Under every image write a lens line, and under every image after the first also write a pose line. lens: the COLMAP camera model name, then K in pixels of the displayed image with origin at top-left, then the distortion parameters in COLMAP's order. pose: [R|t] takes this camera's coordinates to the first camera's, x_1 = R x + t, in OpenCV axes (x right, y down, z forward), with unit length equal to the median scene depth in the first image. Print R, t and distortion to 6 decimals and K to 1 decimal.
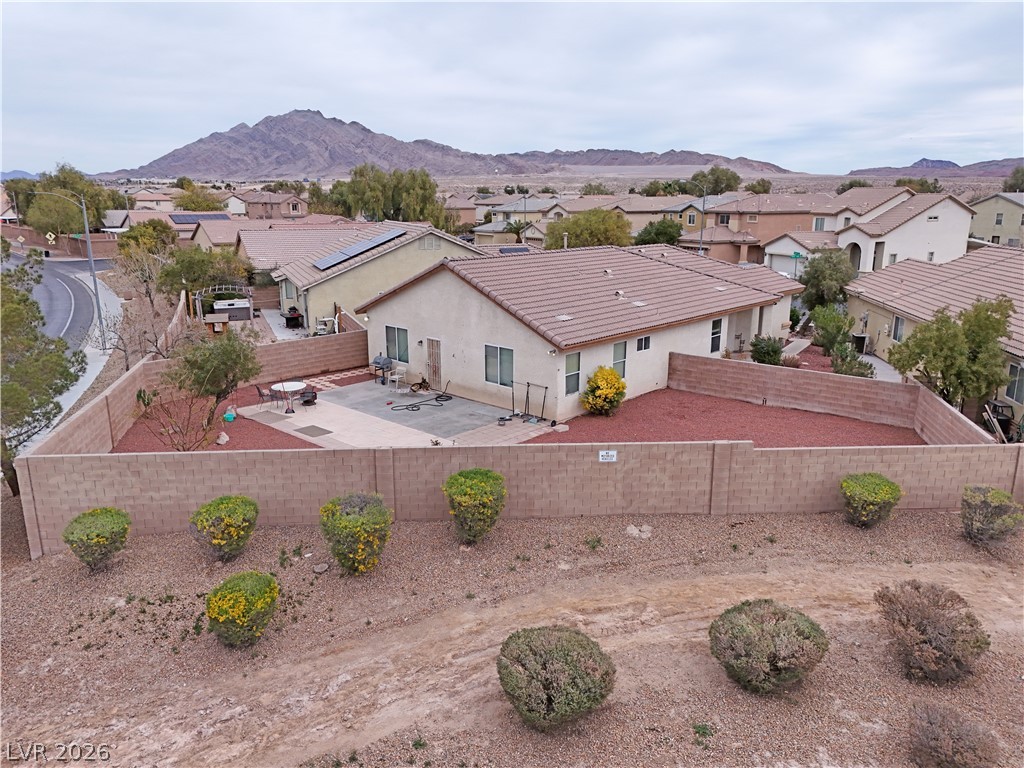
lens RADIAL K [[751.7, 0, 518.7], [0, 751.7, 383.4], [0, 0, 1]] dist [0.079312, -0.073618]
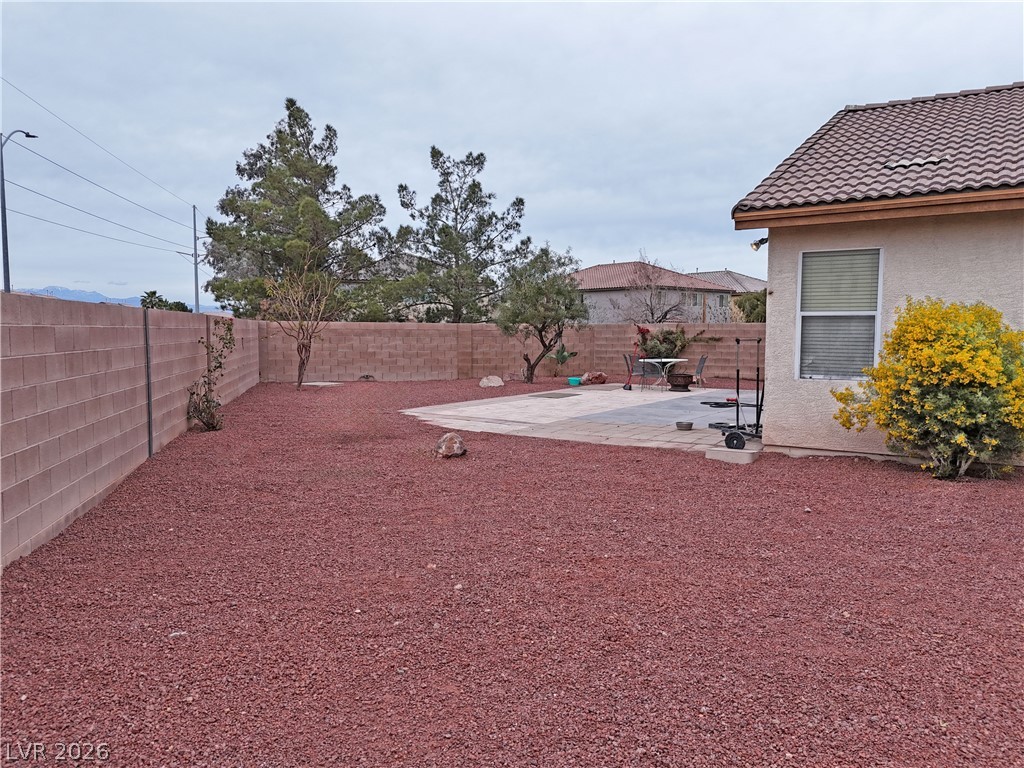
lens RADIAL K [[744.1, 0, 512.0], [0, 744.1, 384.0], [0, 0, 1]] dist [0.154062, -0.284342]
pose [[0.159830, 0.065340, -0.984980, 0.347031], [-0.240800, 0.970245, 0.025289, 0.038030], [0.957324, 0.233141, 0.170808, 0.744316]]
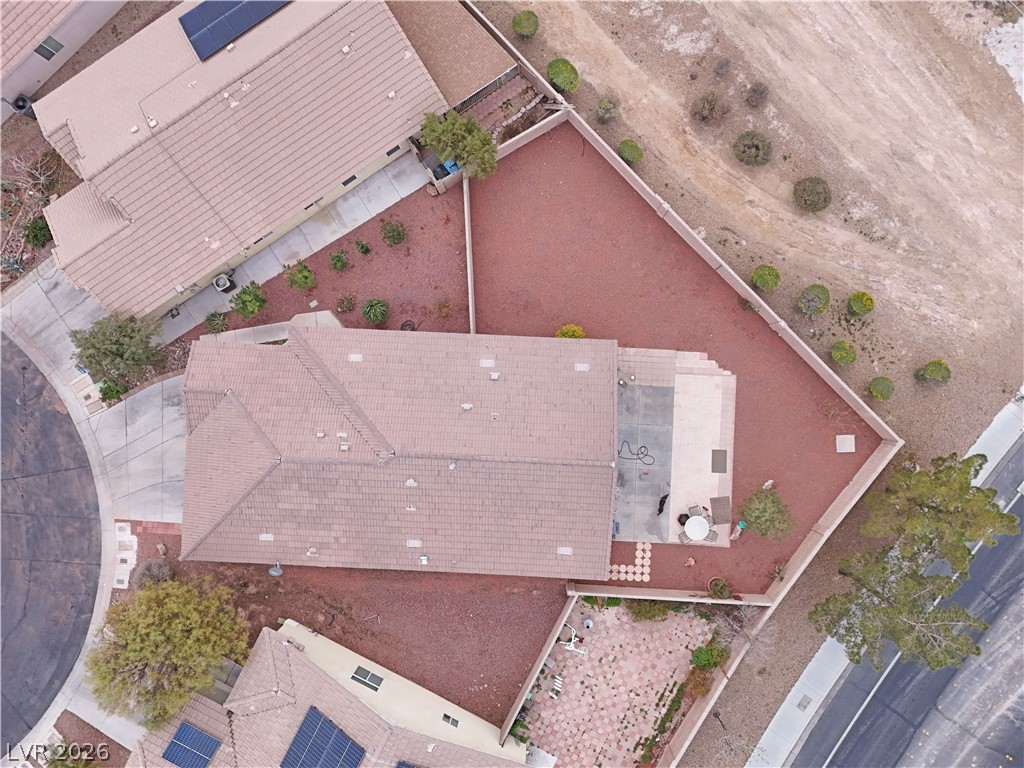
lens RADIAL K [[751.7, 0, 518.7], [0, 751.7, 383.4], [0, 0, 1]] dist [0.079312, -0.073618]
pose [[-0.650178, -0.759567, 0.018070, 0.083834], [0.208259, -0.155294, 0.965667, -1.344095], [-0.730682, 0.631618, 0.259156, 0.701602]]
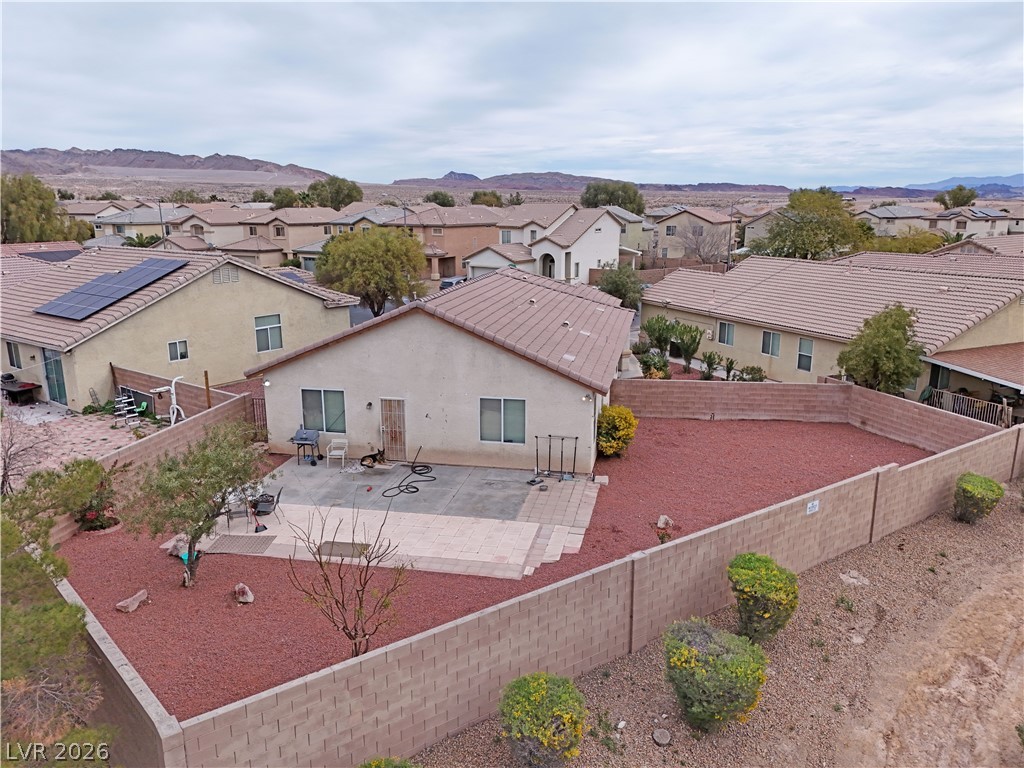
lens RADIAL K [[751.7, 0, 518.7], [0, 751.7, 383.4], [0, 0, 1]] dist [0.079312, -0.073618]
pose [[0.848499, -0.124446, 0.514356, -0.428080], [0.128779, 0.991295, 0.027400, -0.083447], [-0.513288, 0.042990, 0.857139, 0.243225]]
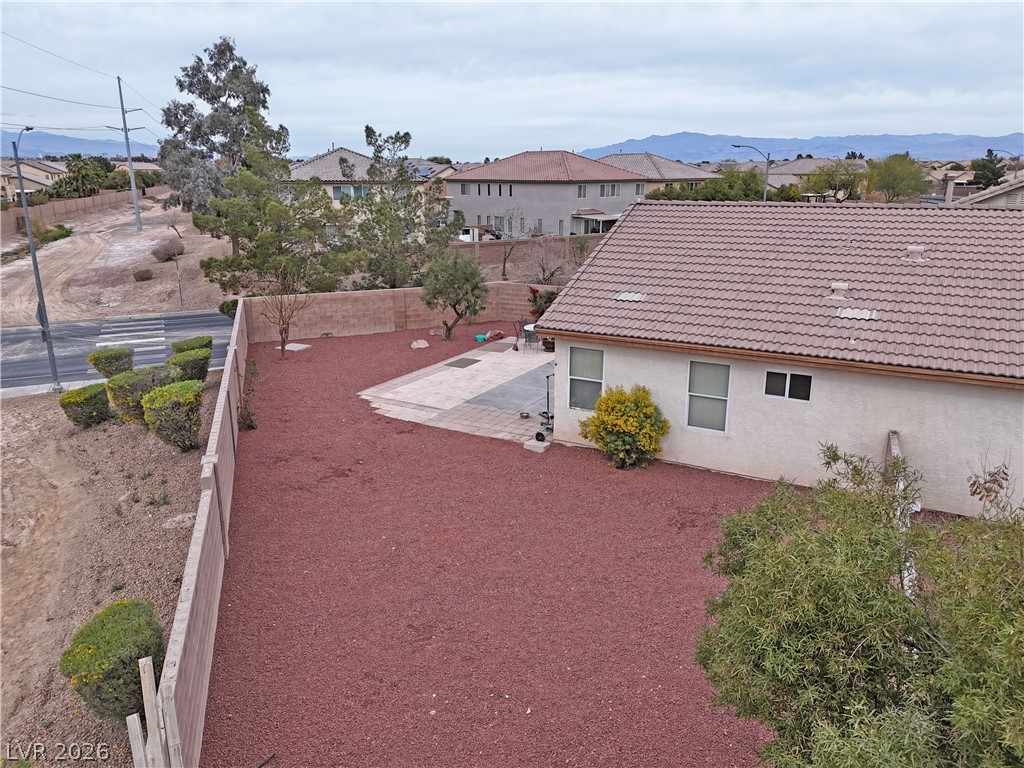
lens RADIAL K [[751.7, 0, 518.7], [0, 751.7, 383.4], [0, 0, 1]] dist [0.079312, -0.073618]
pose [[0.239398, 0.262354, -0.934804, 0.609793], [-0.232867, 0.950214, 0.207043, -0.119533], [0.942582, 0.168120, 0.288573, 0.693594]]
